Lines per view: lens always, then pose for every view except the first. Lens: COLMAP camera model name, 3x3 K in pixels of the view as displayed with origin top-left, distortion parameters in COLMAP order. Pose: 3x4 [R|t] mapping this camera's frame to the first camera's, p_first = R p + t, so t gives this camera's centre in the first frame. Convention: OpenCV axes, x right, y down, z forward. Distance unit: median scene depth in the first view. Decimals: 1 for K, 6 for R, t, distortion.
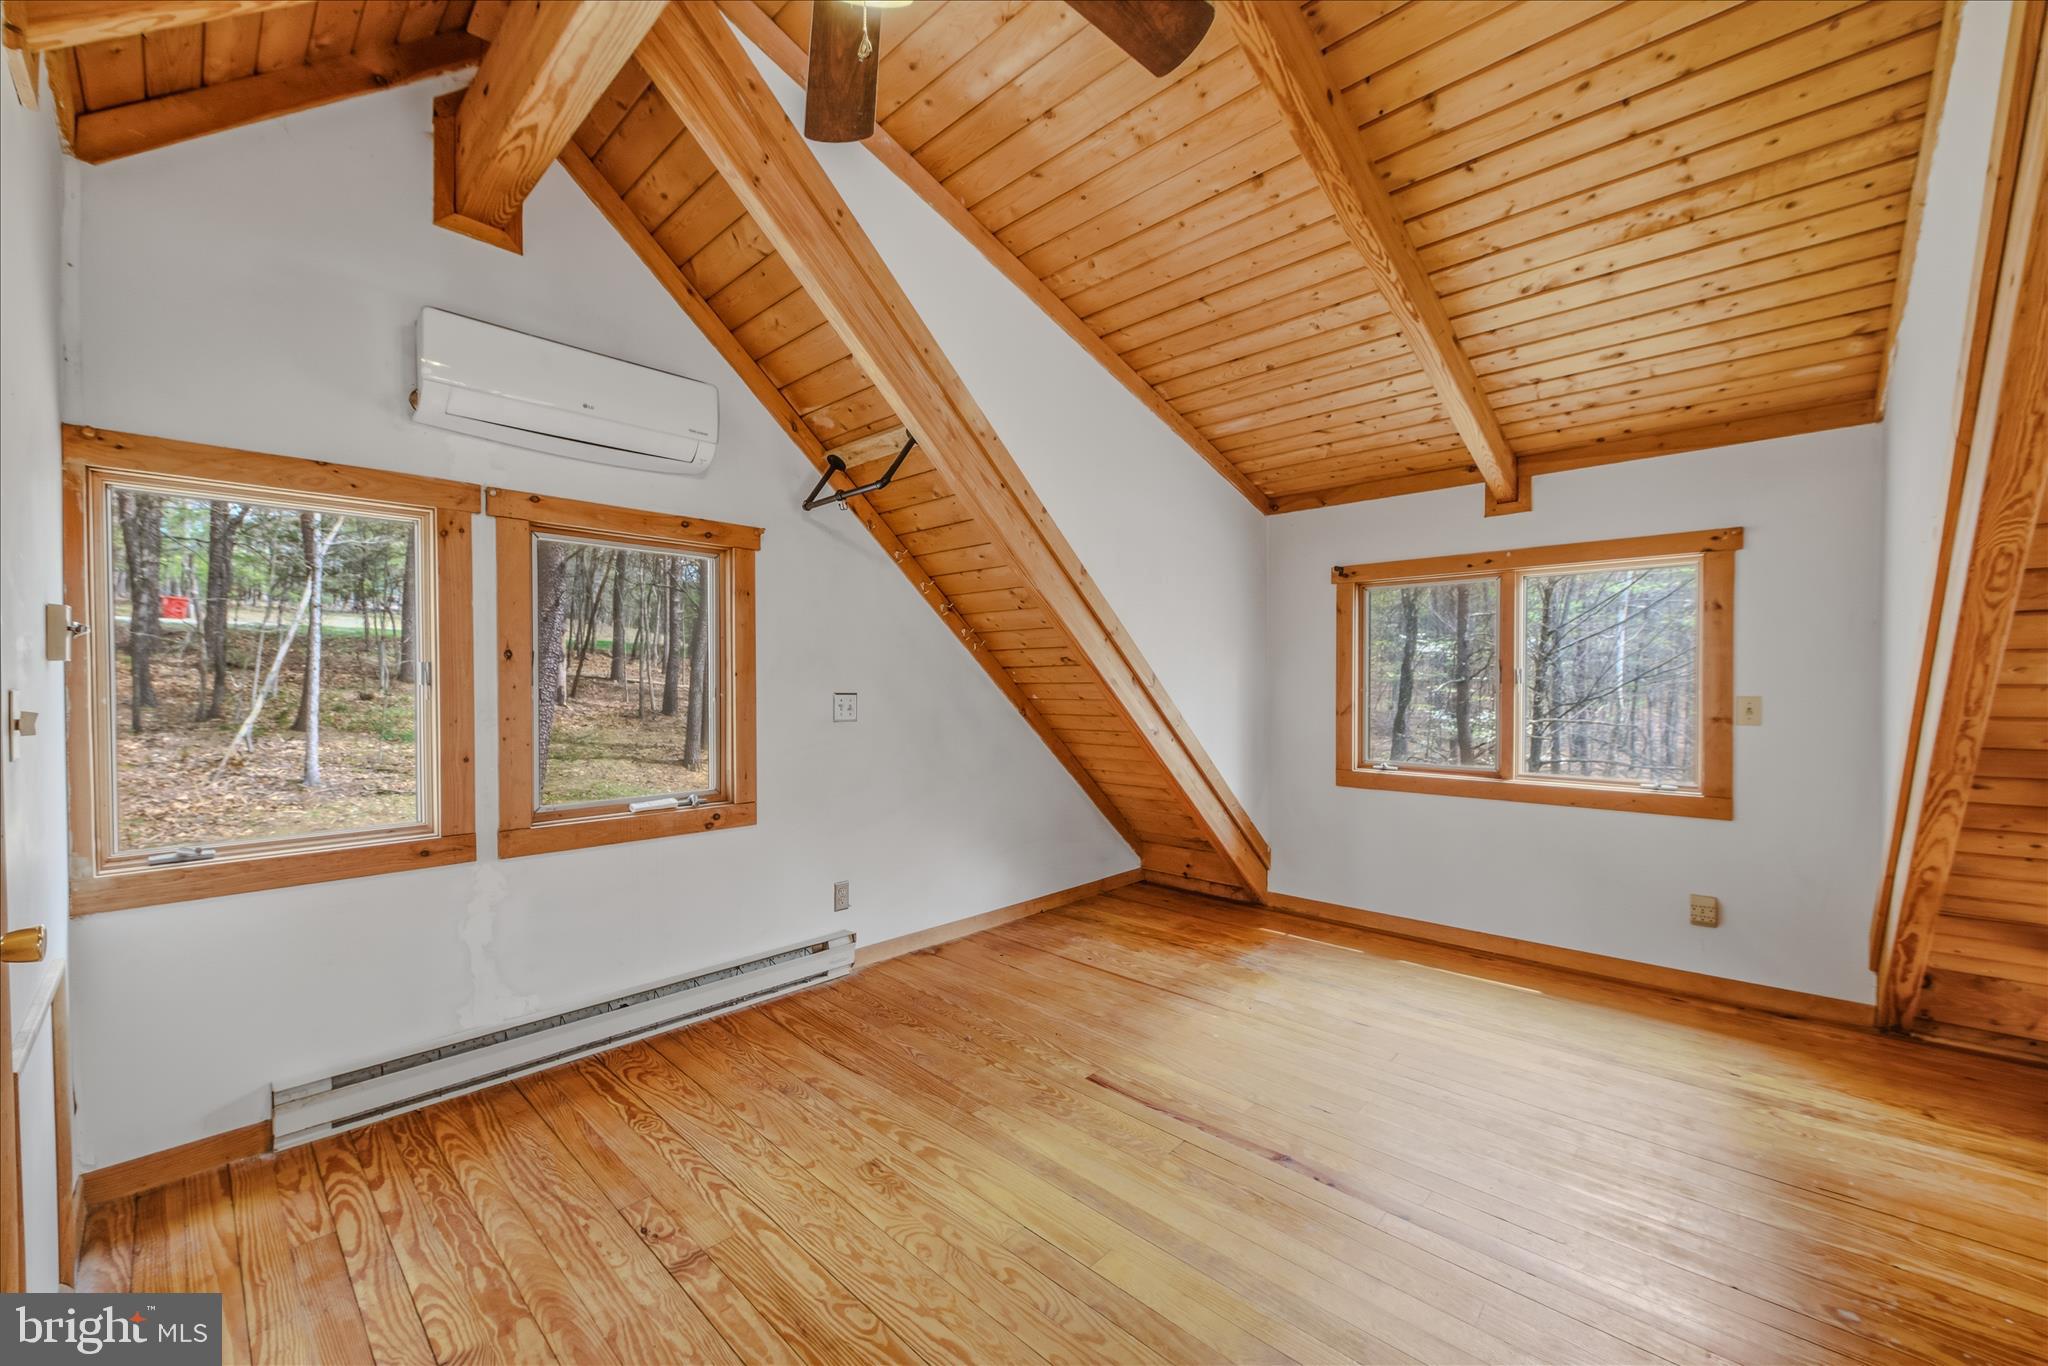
lens RADIAL K [[810.5, 0, 1023.9], [0, 810.5, 691.6], [0, 0, 1]] dist [0.009079, 0.000140]
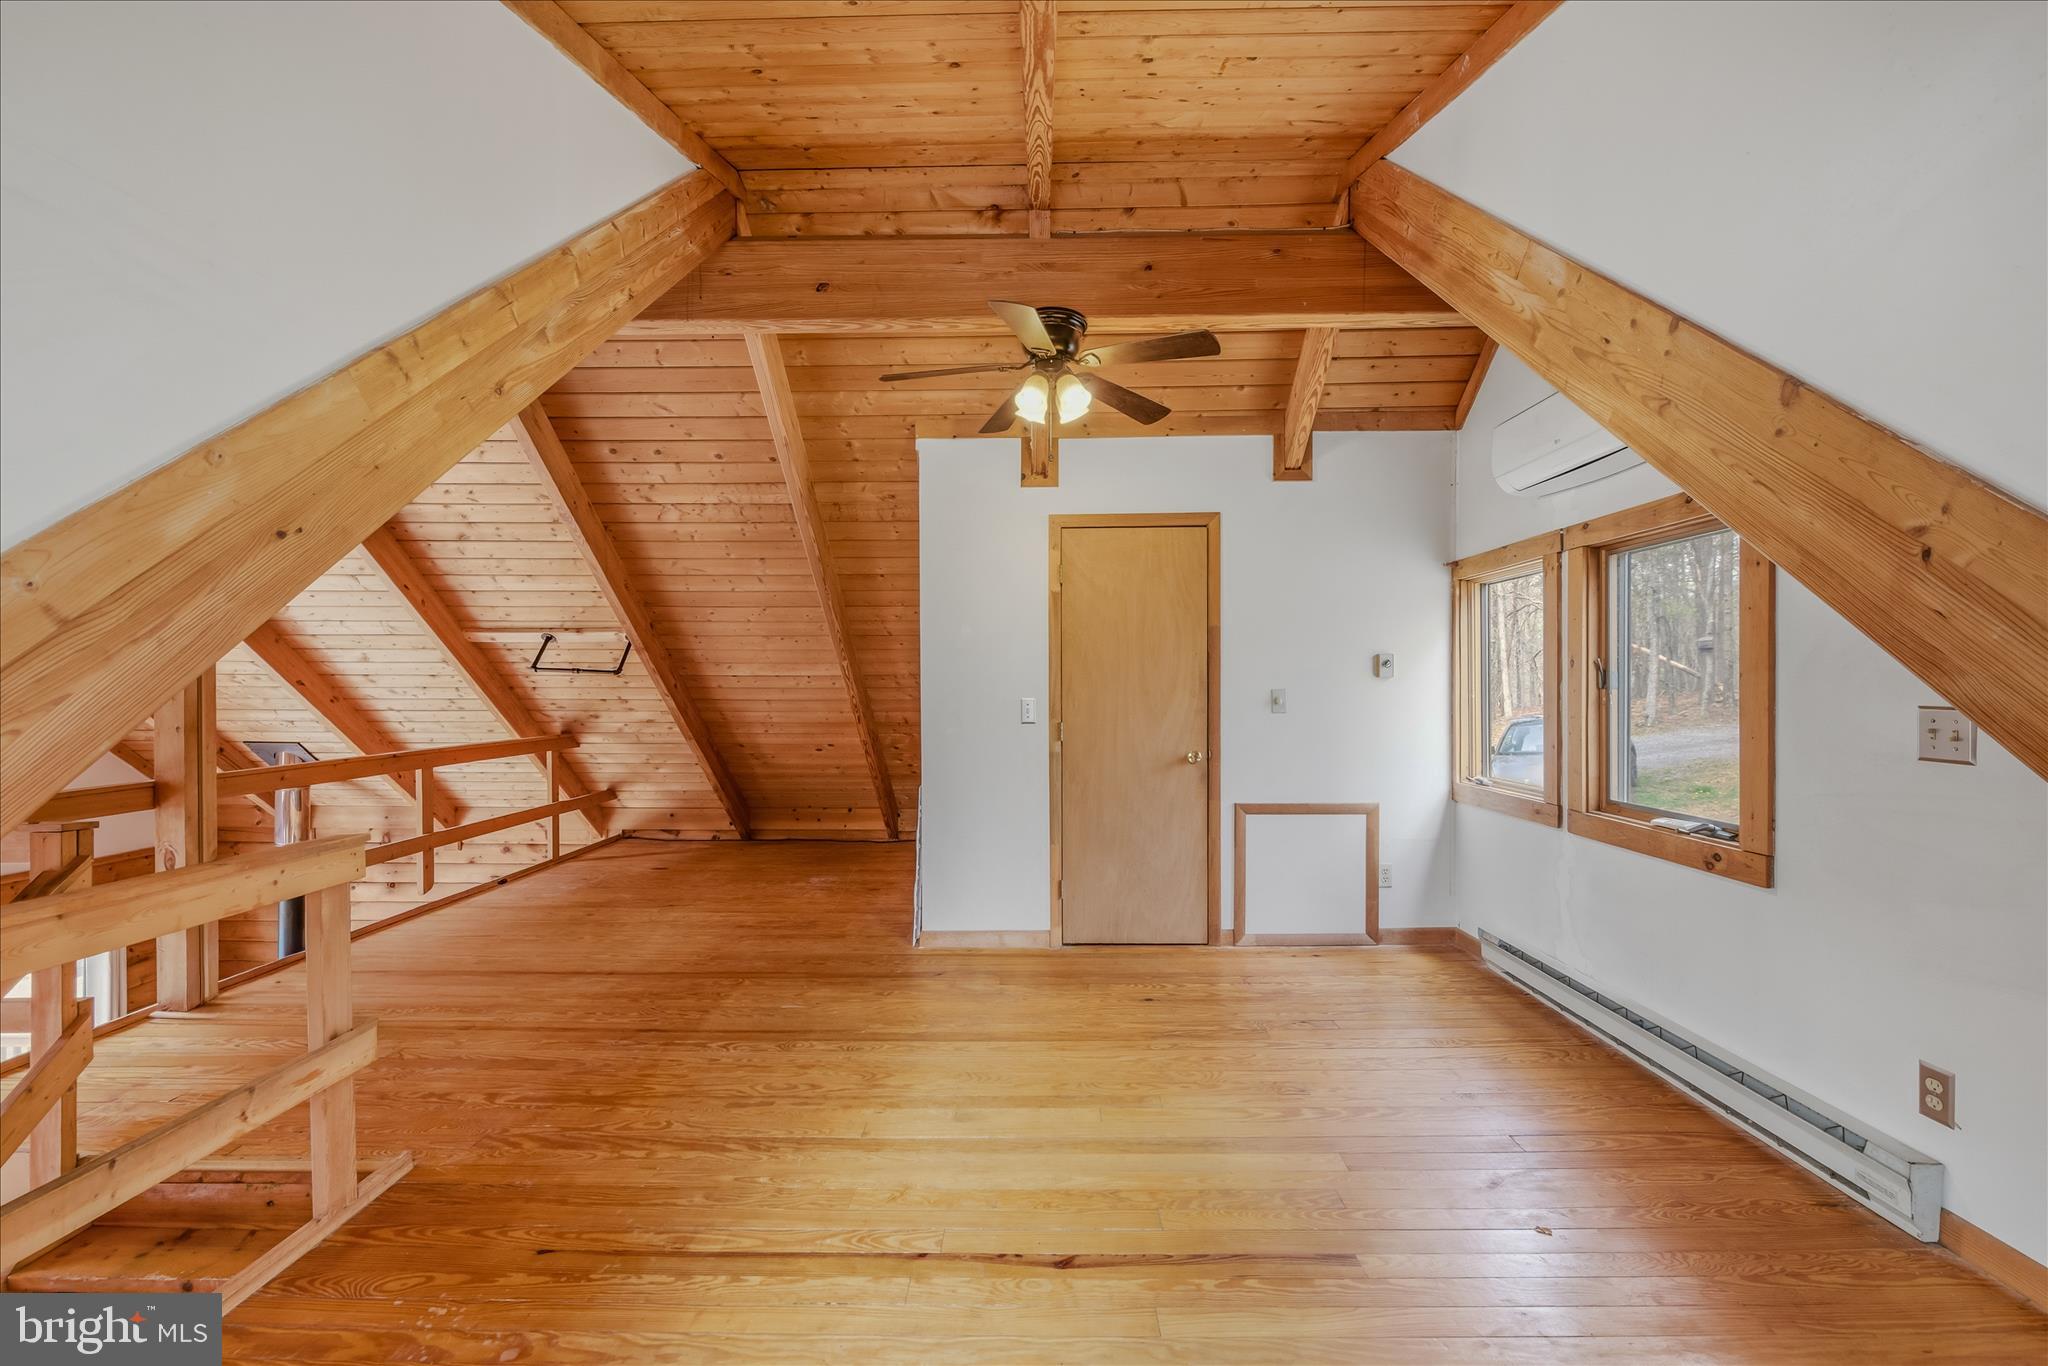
lens RADIAL K [[810.5, 0, 1023.6], [0, 810.5, 683.5], [0, 0, 1]] dist [0.009079, 0.000140]
pose [[-0.727934, -0.006836, -0.685614, 0.746674], [-0.016354, 0.999839, 0.007394, -0.010308], [0.685453, 0.016594, -0.727928, 1.277009]]
